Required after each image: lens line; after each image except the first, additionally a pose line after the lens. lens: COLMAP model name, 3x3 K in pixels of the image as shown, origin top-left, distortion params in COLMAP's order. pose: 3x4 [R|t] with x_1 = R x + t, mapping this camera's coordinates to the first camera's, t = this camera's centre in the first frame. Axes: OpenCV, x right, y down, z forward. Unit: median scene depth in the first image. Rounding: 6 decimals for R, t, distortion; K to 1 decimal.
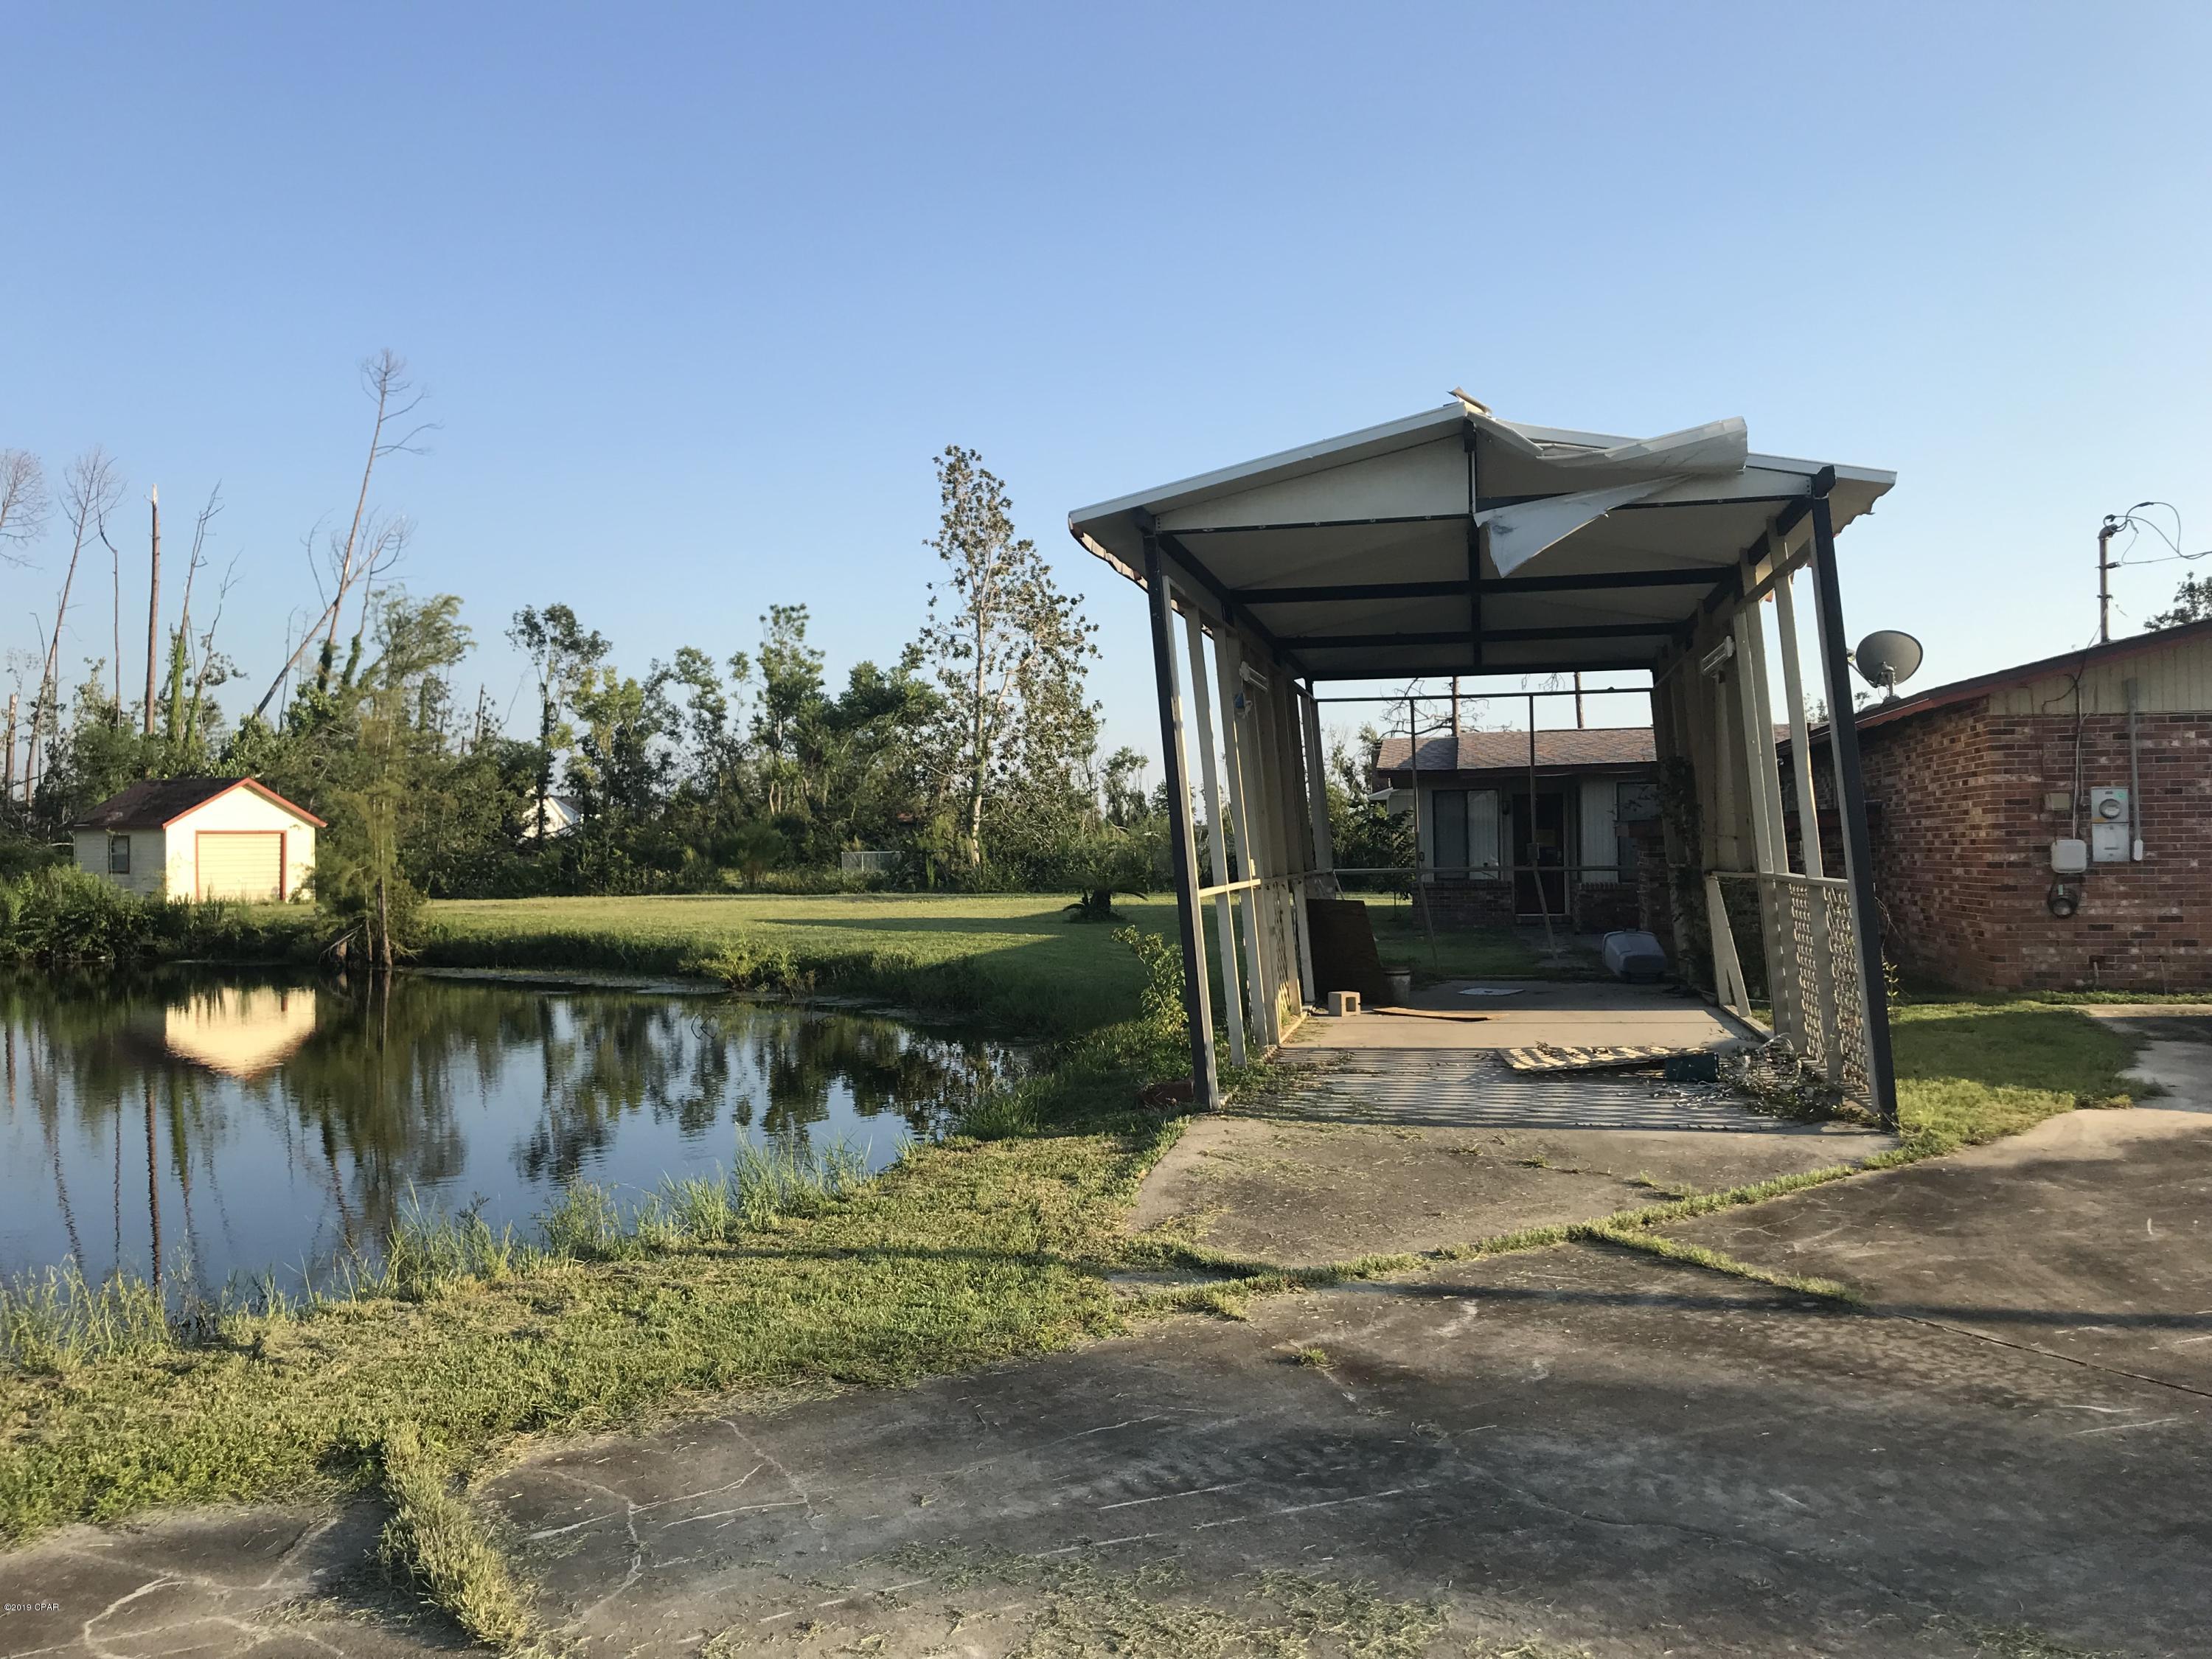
lens RADIAL K [[1814.0, 0, 1107.5], [0, 1814.0, 830.2], [0, 0, 1]] dist [0.028032, -0.030587]
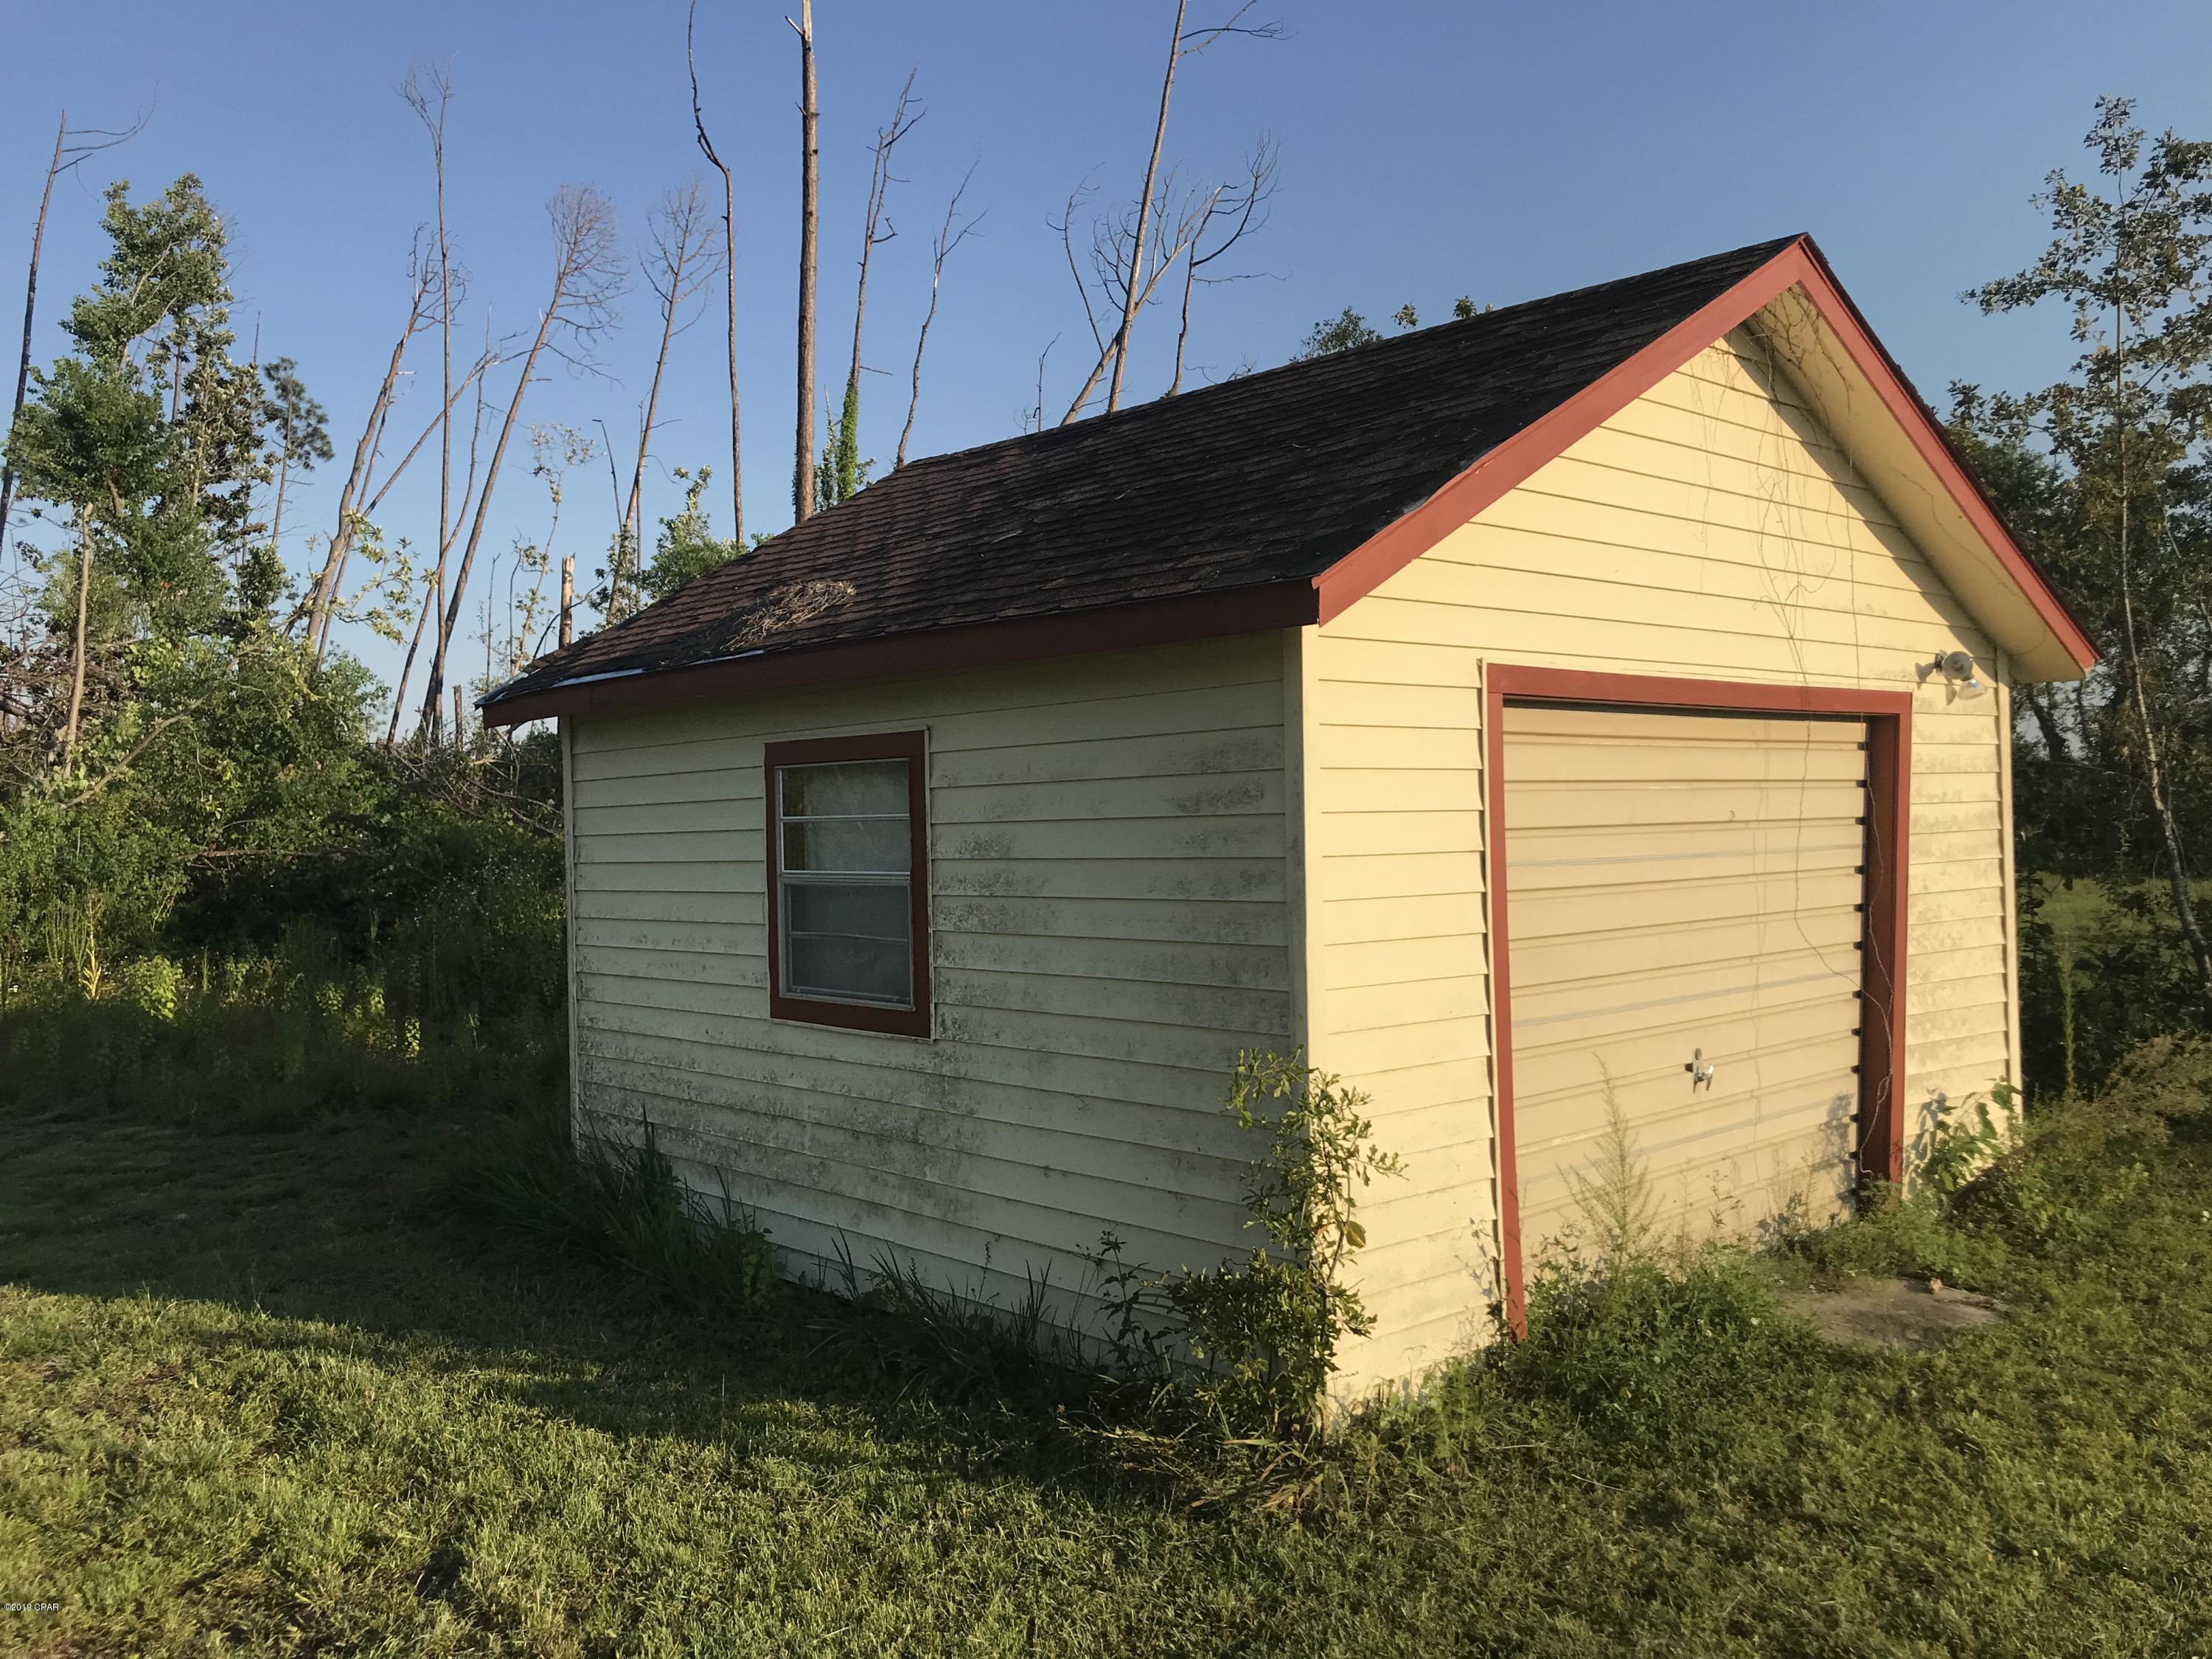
lens RADIAL K [[1814.0, 0, 1103.0], [0, 1814.0, 823.8], [0, 0, 1]] dist [0.028032, -0.030587]
pose [[0.958720, -0.005313, -0.284301, -0.291525], [0.008229, 0.999925, 0.009063, 0.004843], [0.284232, -0.011028, 0.958692, 0.526866]]
